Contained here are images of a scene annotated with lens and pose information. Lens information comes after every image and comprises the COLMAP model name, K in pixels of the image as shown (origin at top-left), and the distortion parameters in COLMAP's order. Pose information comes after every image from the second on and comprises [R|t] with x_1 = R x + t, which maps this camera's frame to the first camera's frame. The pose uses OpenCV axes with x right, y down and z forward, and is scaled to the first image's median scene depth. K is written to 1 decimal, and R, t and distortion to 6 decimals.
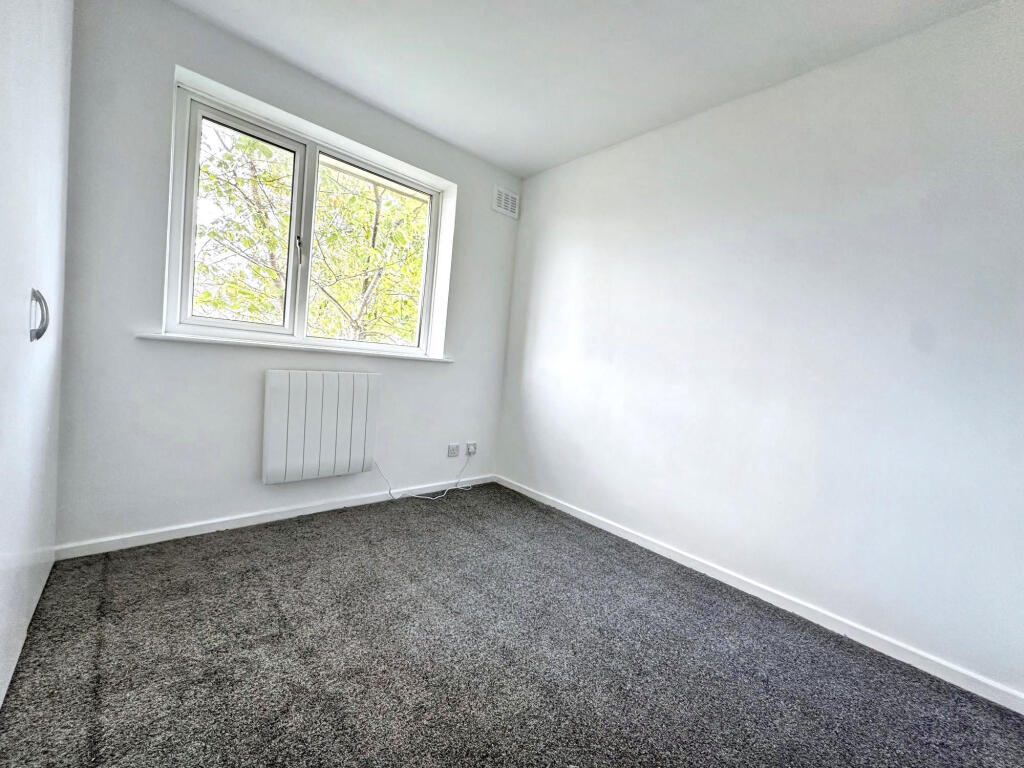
lens RADIAL K [[411.8, 0, 511.5], [0, 411.8, 381.2], [0, 0, 1]] dist [-0.000749, -0.000119]
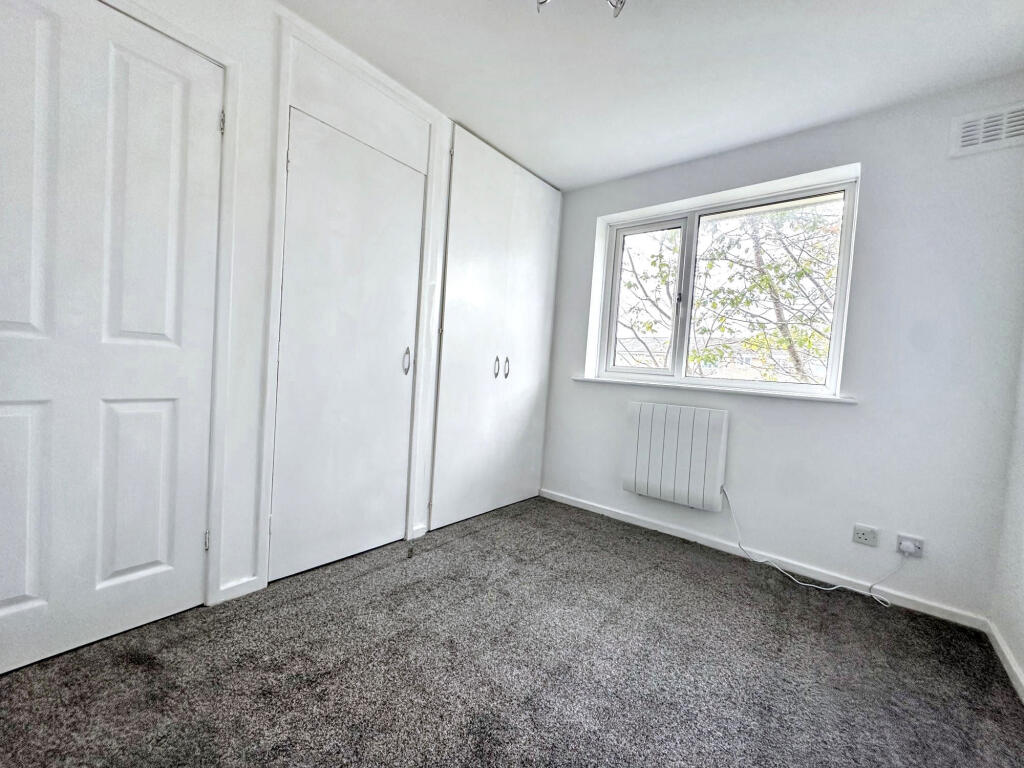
lens RADIAL K [[411.8, 0, 511.5], [0, 411.8, 381.2], [0, 0, 1]] dist [-0.000749, -0.000119]
pose [[0.131832, -0.051072, -0.989956, 0.586319], [-0.109417, 0.991820, -0.065739, 0.032693], [0.985215, 0.116984, 0.125165, 0.404370]]
